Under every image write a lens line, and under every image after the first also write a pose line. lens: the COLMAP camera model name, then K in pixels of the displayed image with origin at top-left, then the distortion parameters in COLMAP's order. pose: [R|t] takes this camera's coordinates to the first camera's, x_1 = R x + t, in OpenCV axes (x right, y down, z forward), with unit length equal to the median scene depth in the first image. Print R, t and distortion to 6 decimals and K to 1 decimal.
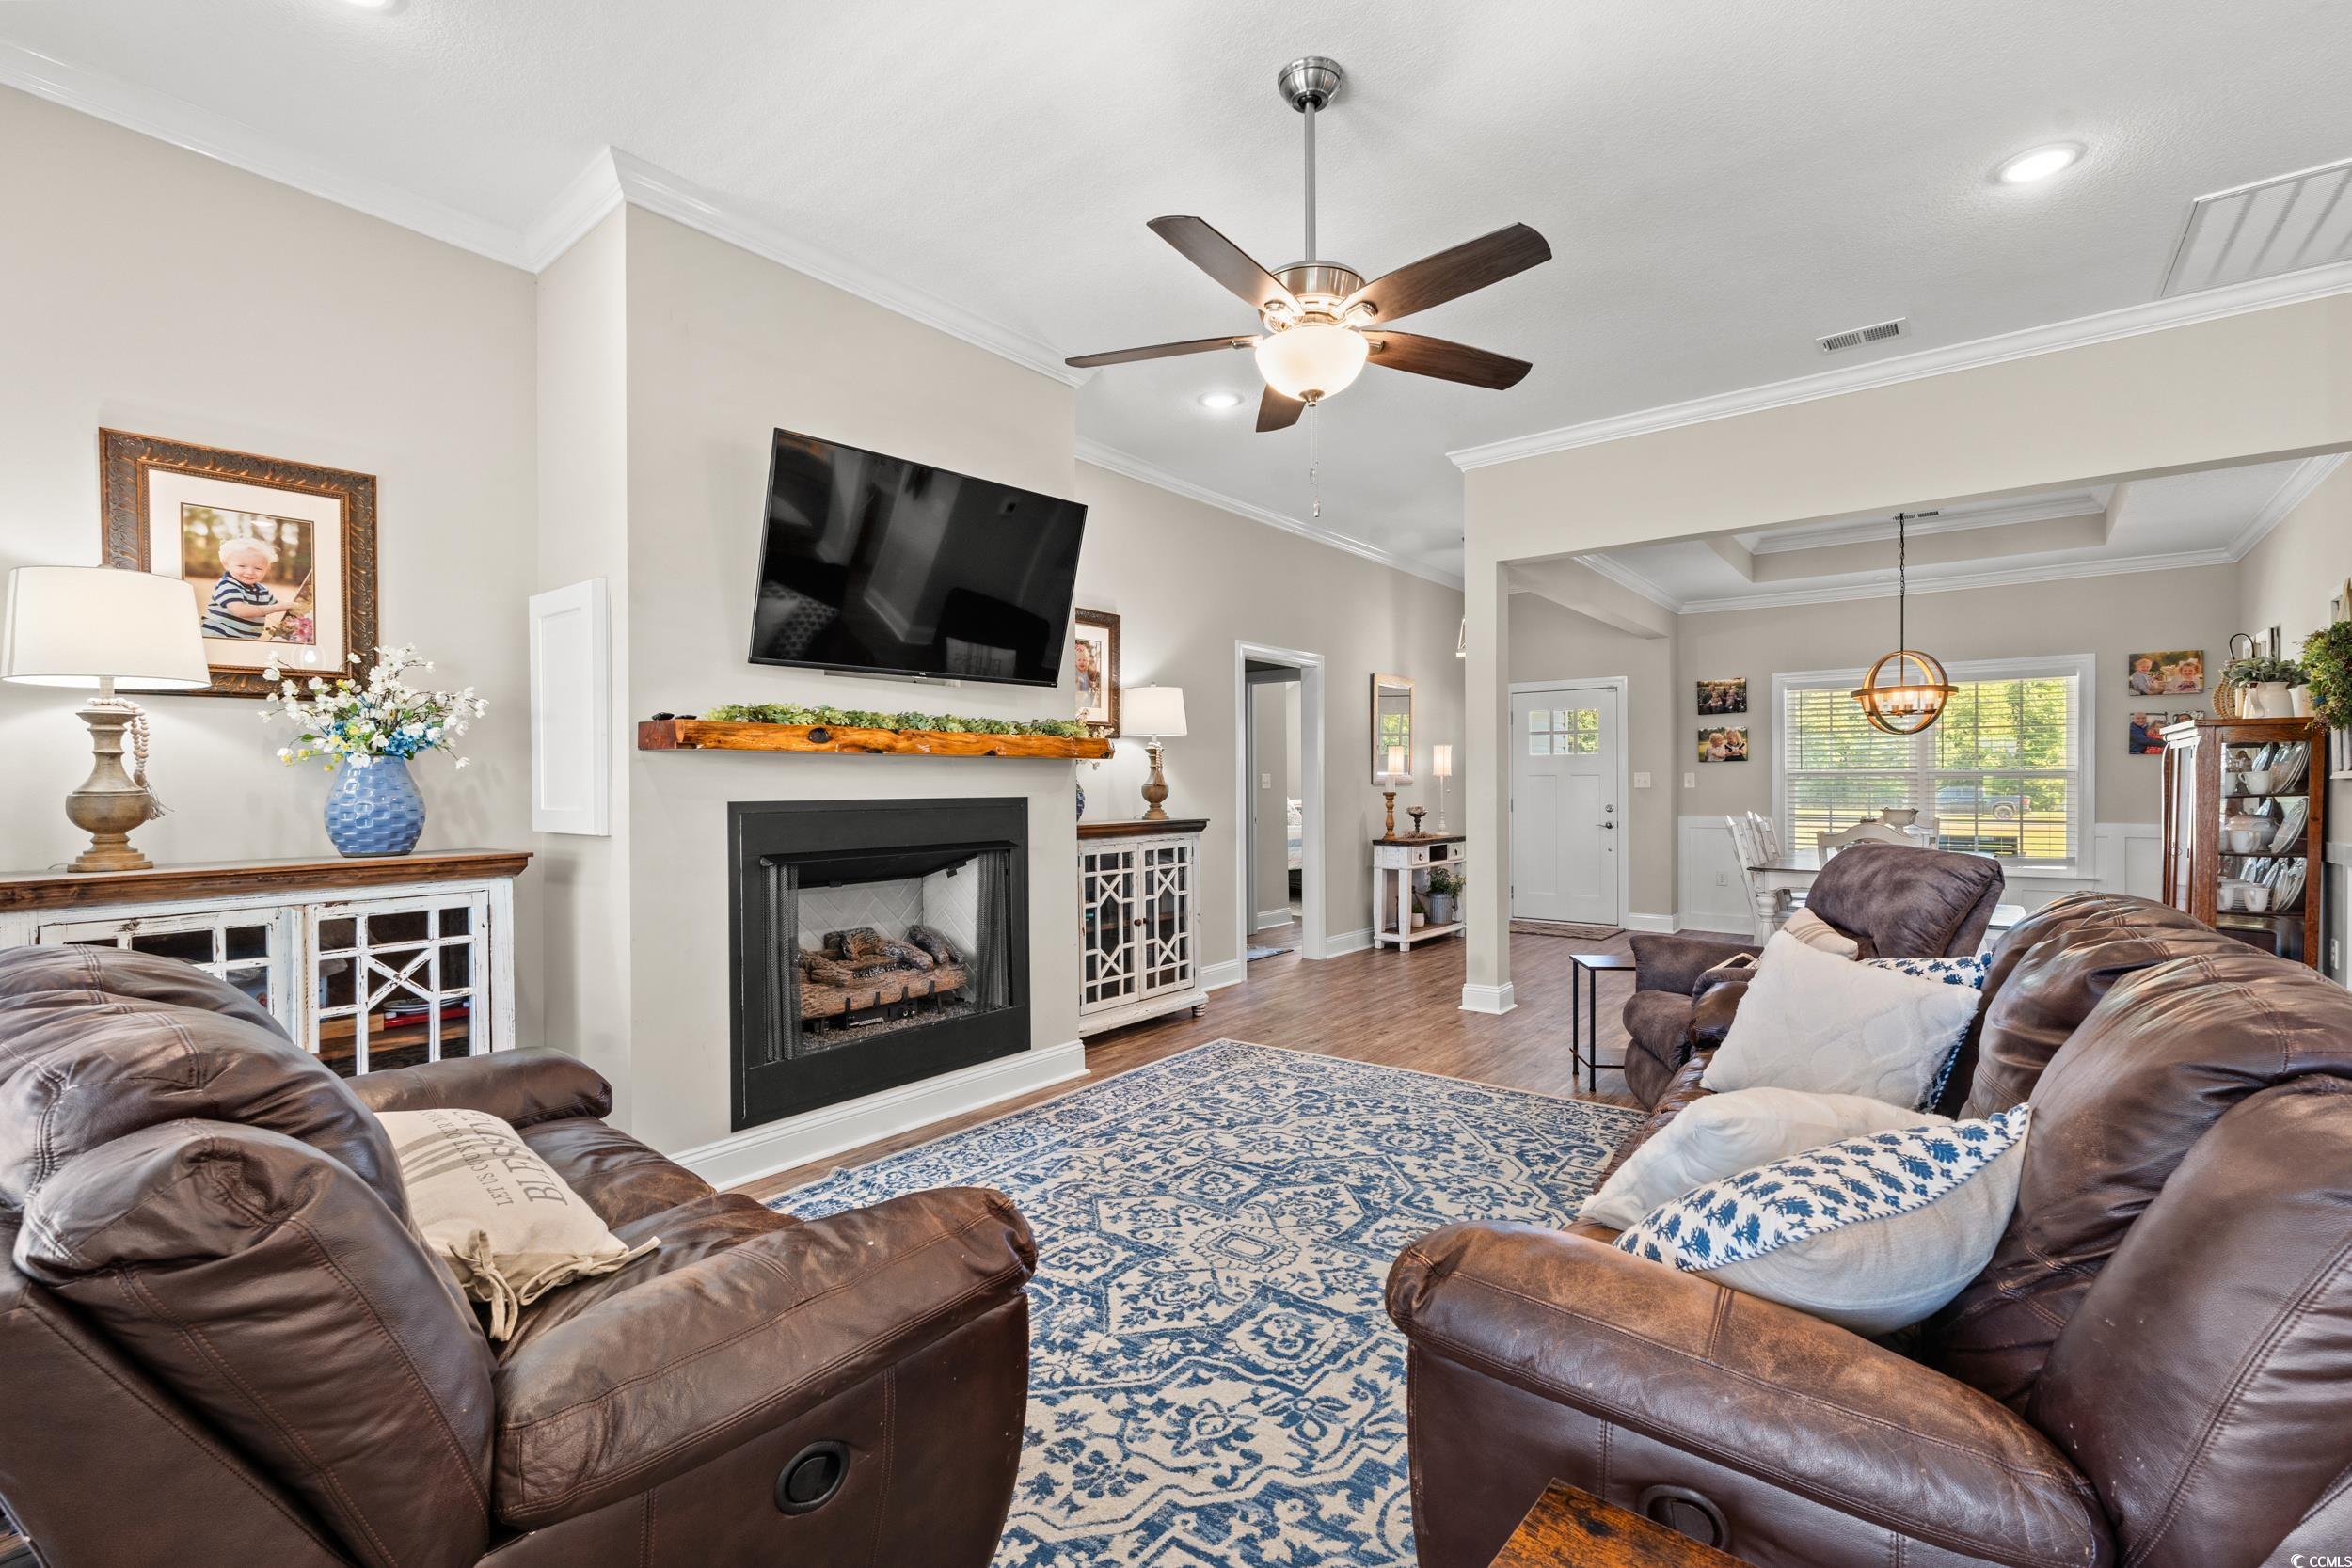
lens RADIAL K [[1030.3, 0, 1178.4], [0, 1030.3, 792.3], [0, 0, 1]] dist [-0.002102, -0.000258]
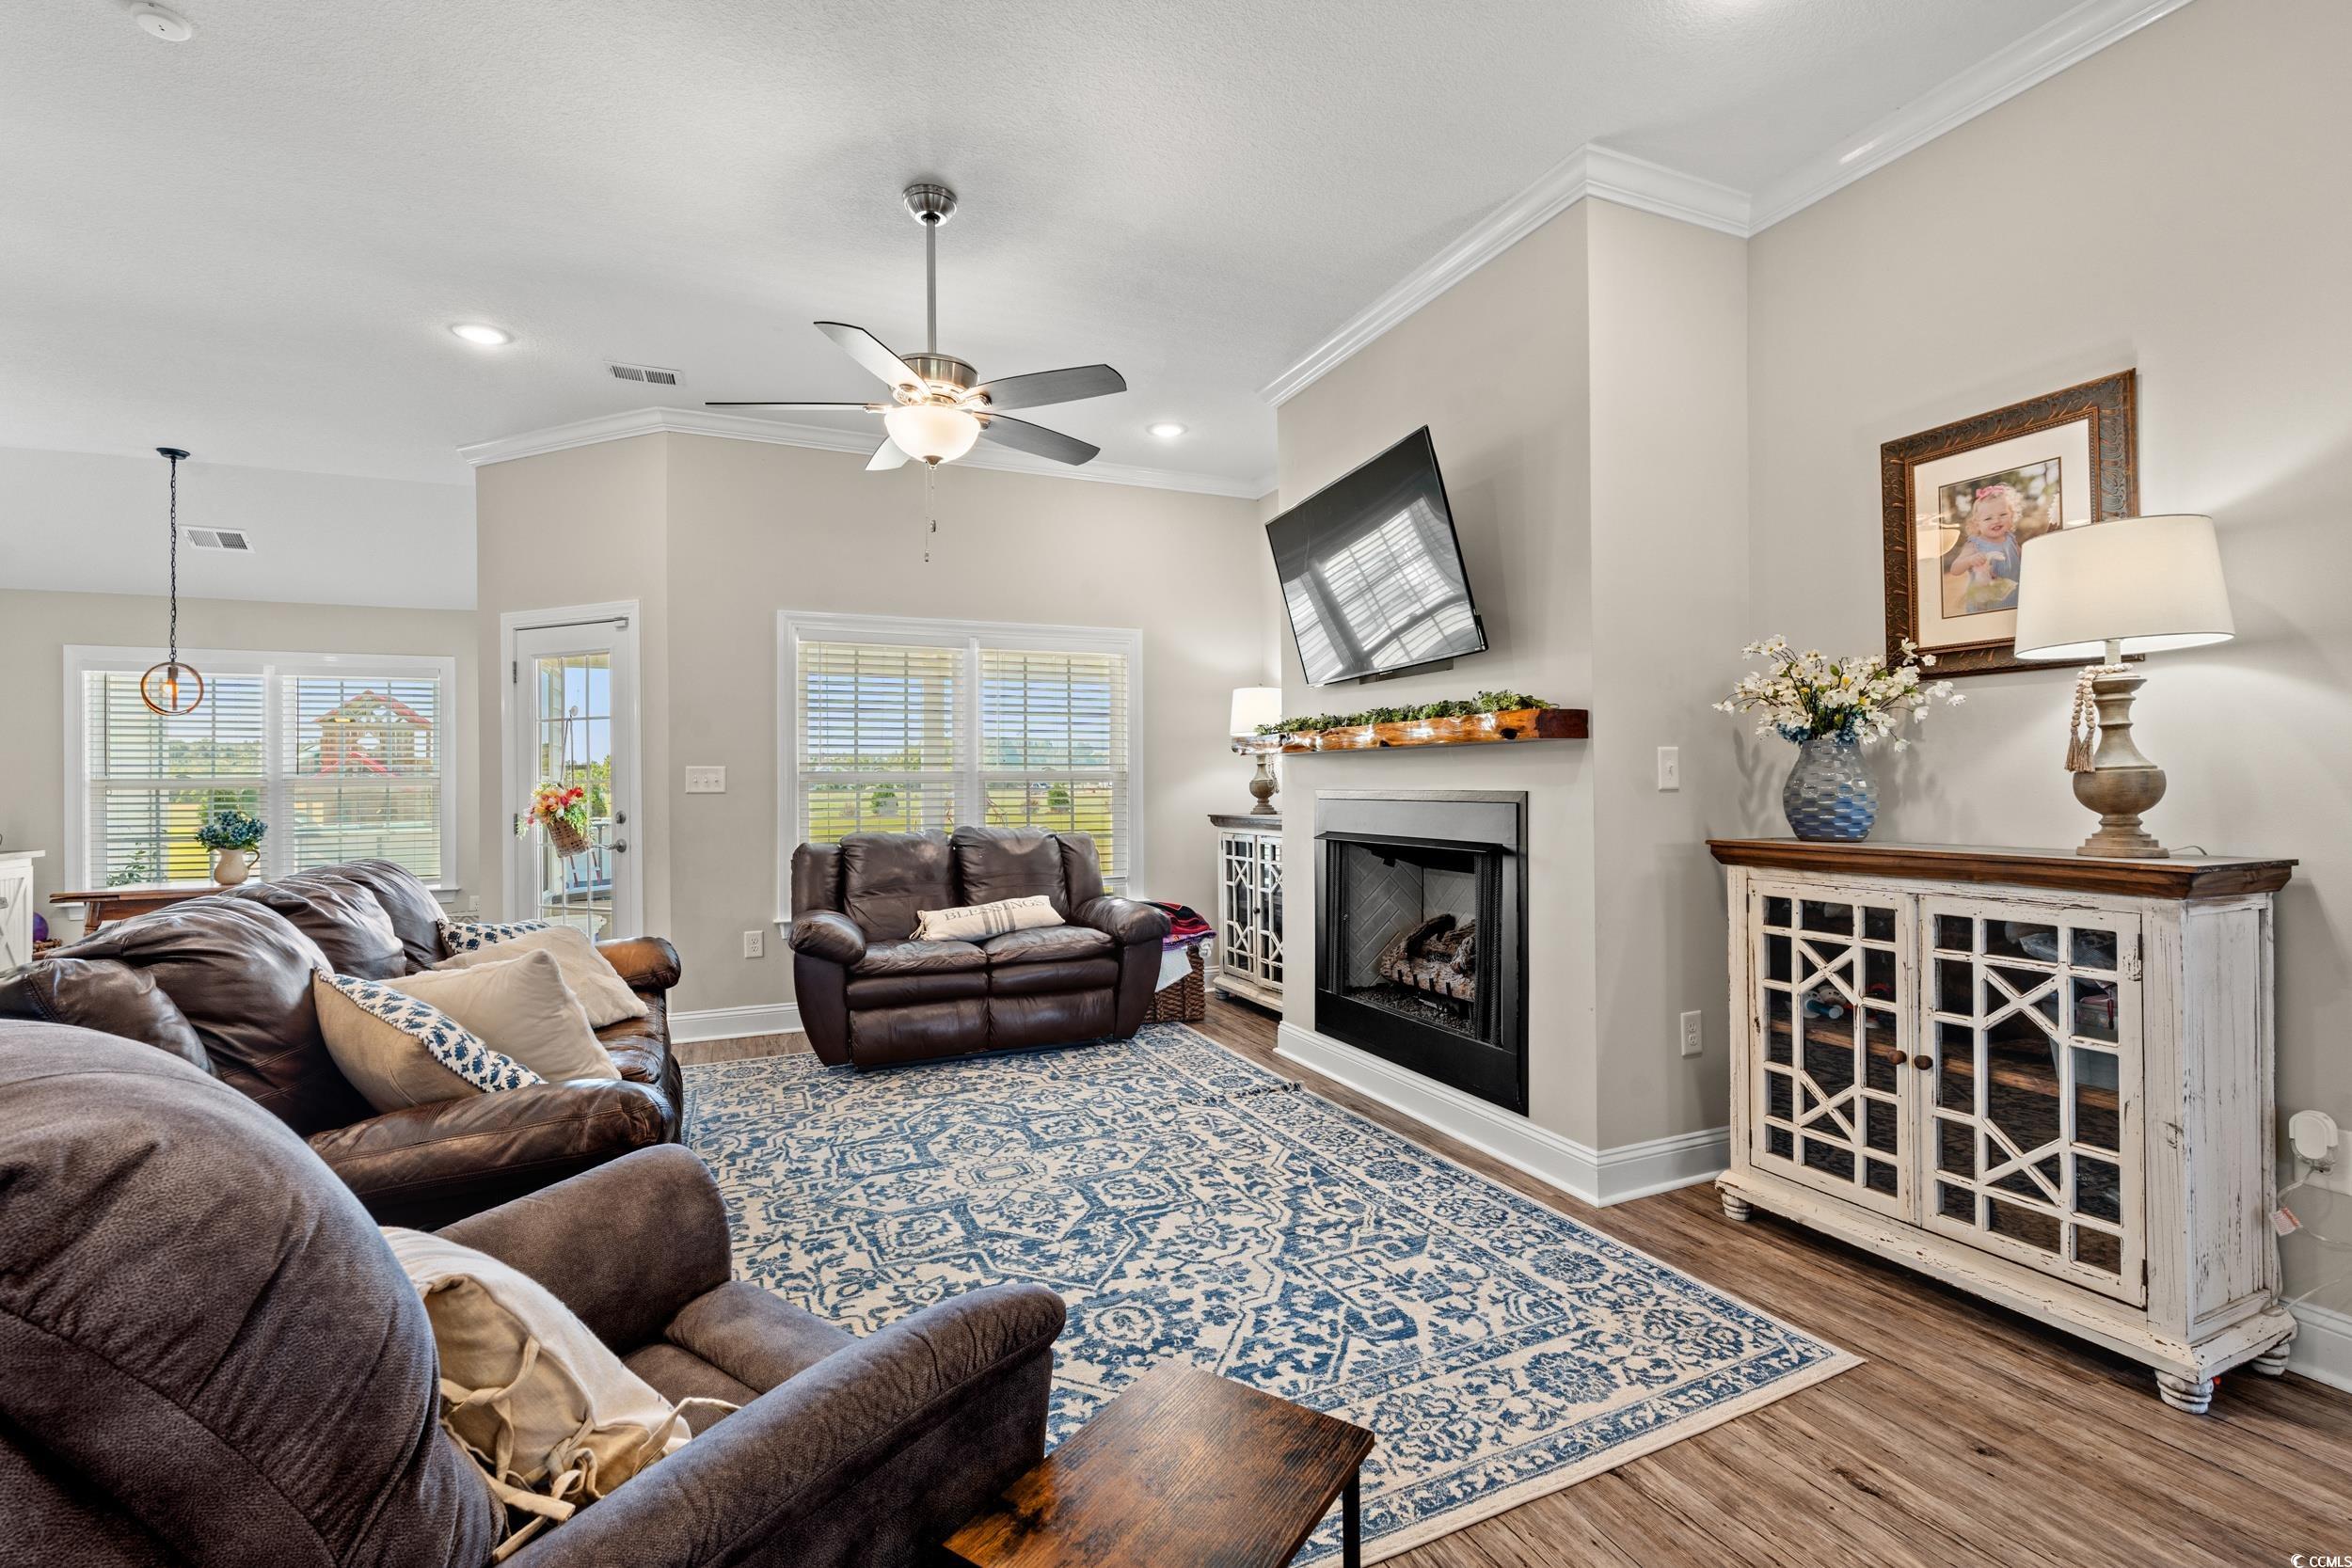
lens RADIAL K [[1030.3, 0, 1184.7], [0, 1030.3, 774.7], [0, 0, 1]] dist [-0.002102, -0.000258]
pose [[-0.460993, 0.000998, -0.887403, 0.747245], [0.003804, 0.999992, -0.000852, -0.009930], [0.887396, -0.003769, -0.460993, 1.272469]]
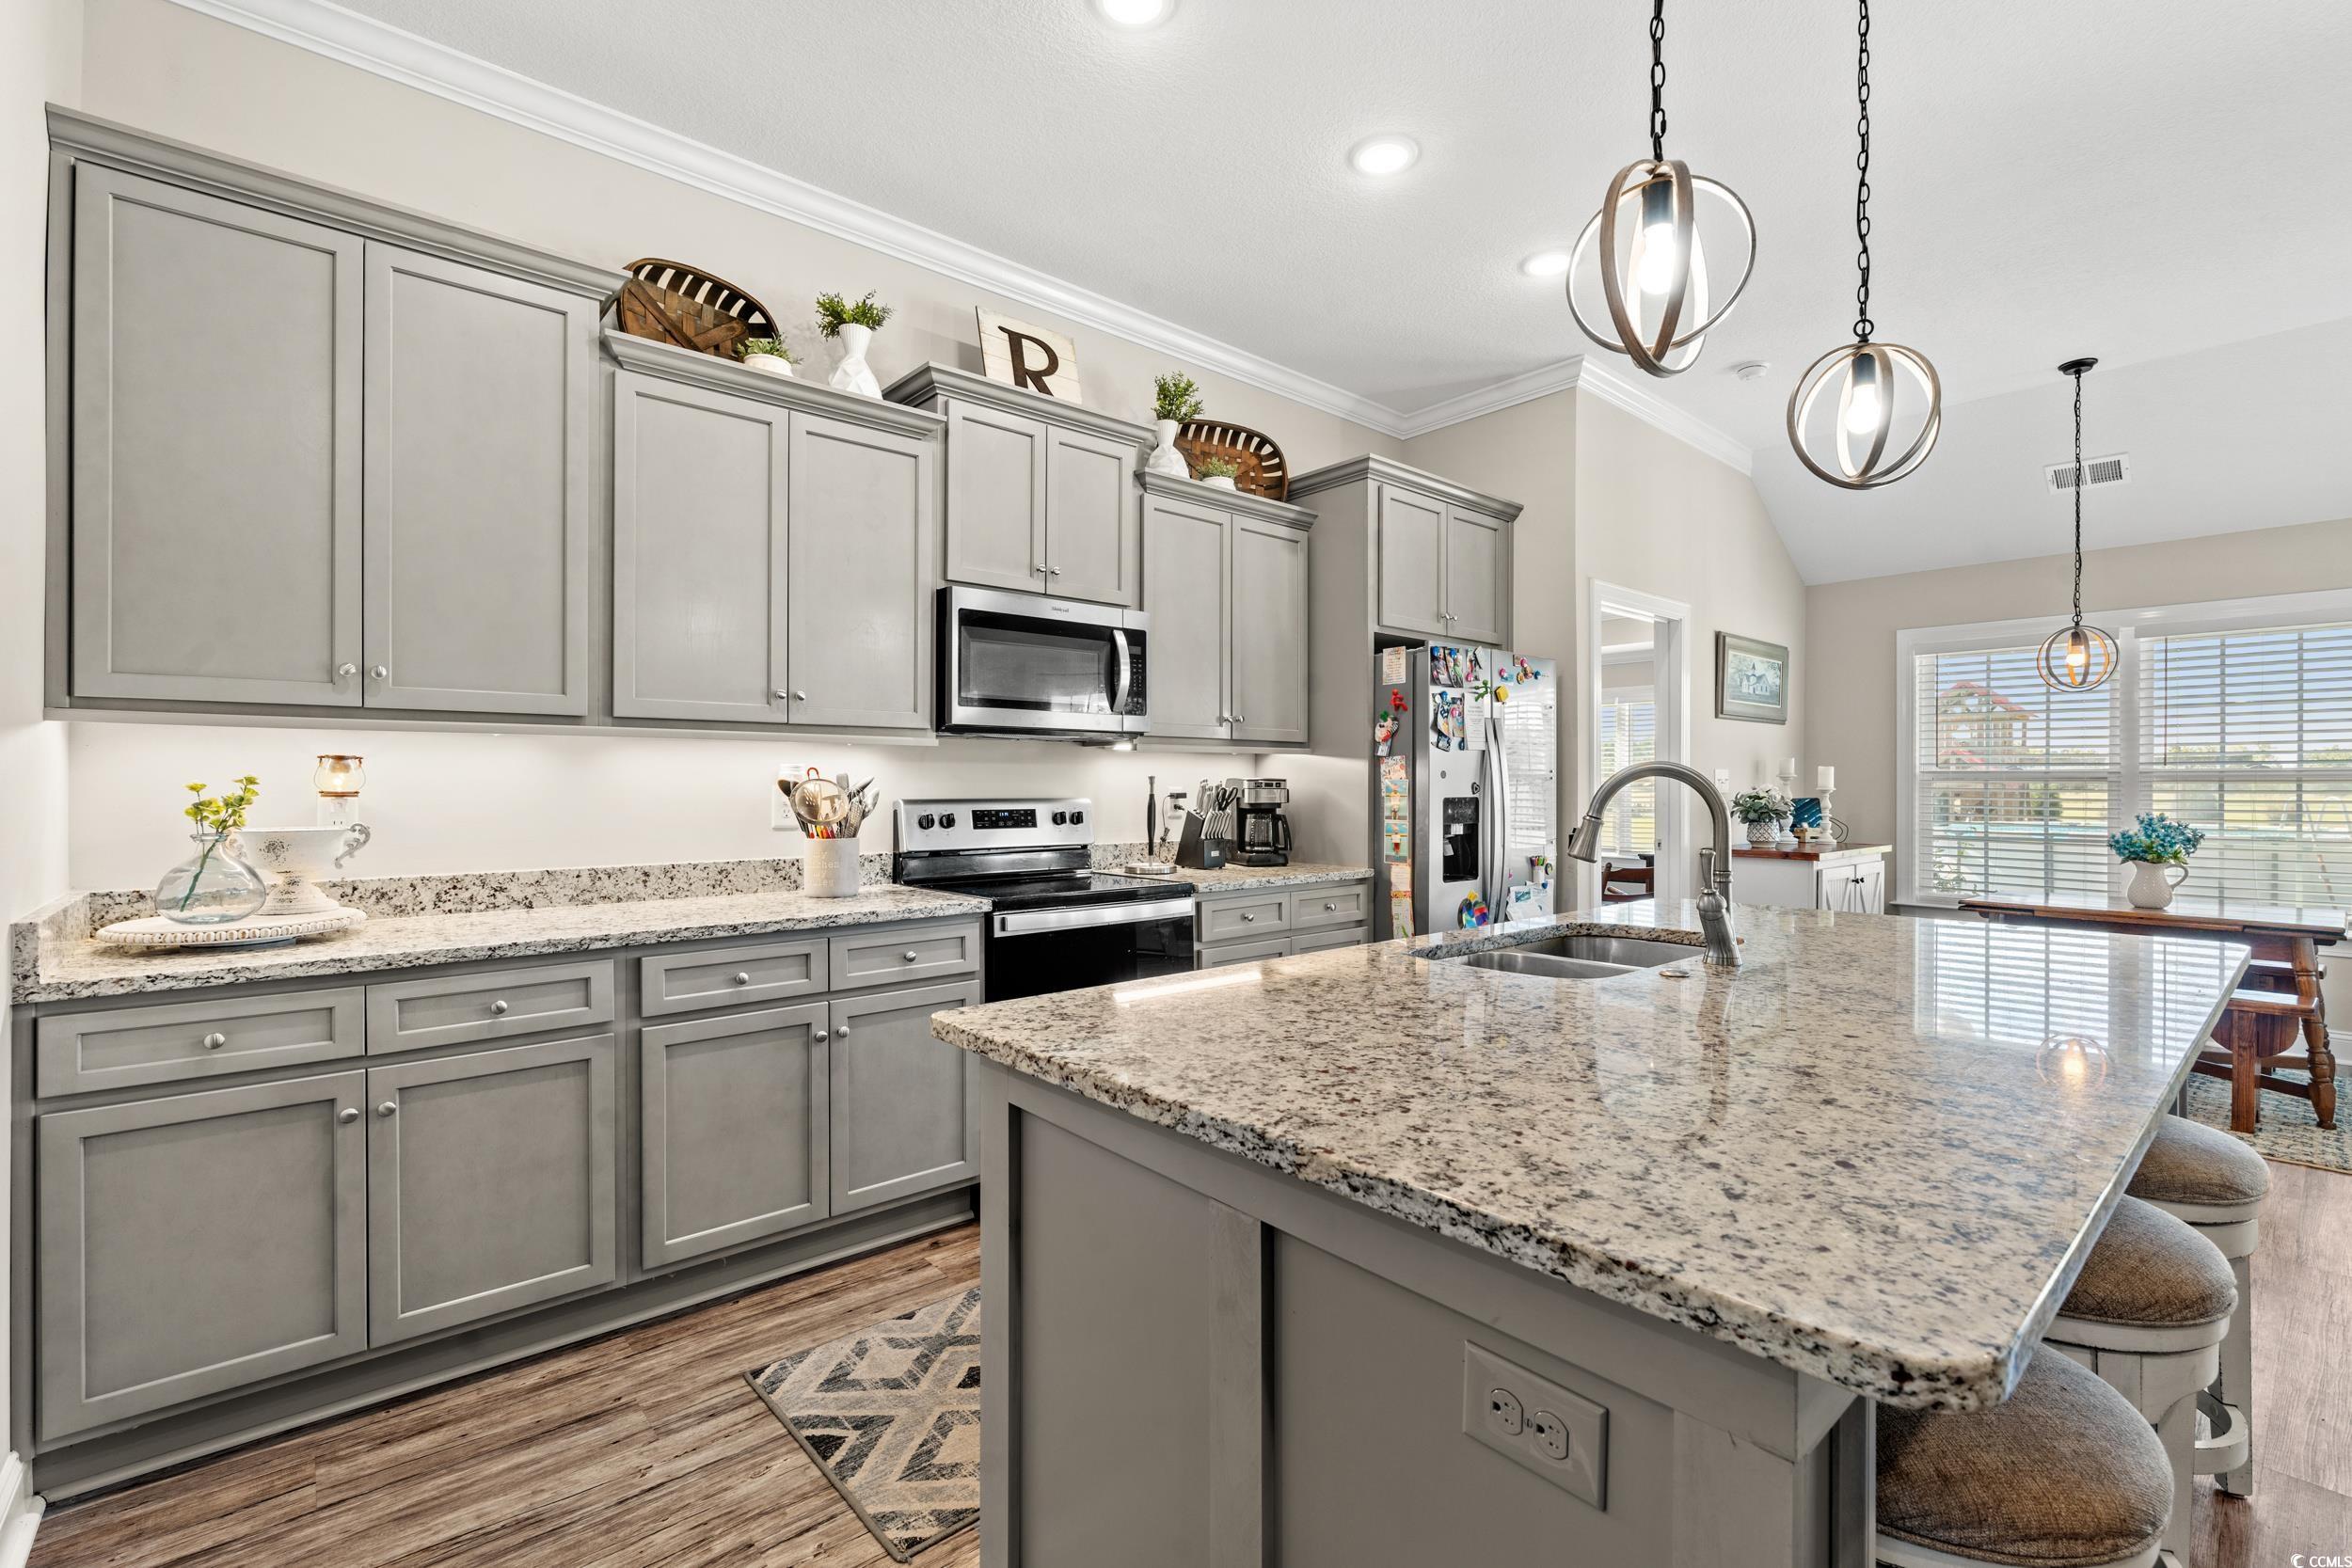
lens RADIAL K [[1030.3, 0, 1172.8], [0, 1030.3, 783.9], [0, 0, 1]] dist [-0.002102, -0.000258]
pose [[-0.982887, -0.000362, 0.184212, 0.913785], [0.001606, 0.999943, 0.010534, -0.009402], [-0.184205, 0.010650, -0.982830, 0.679729]]
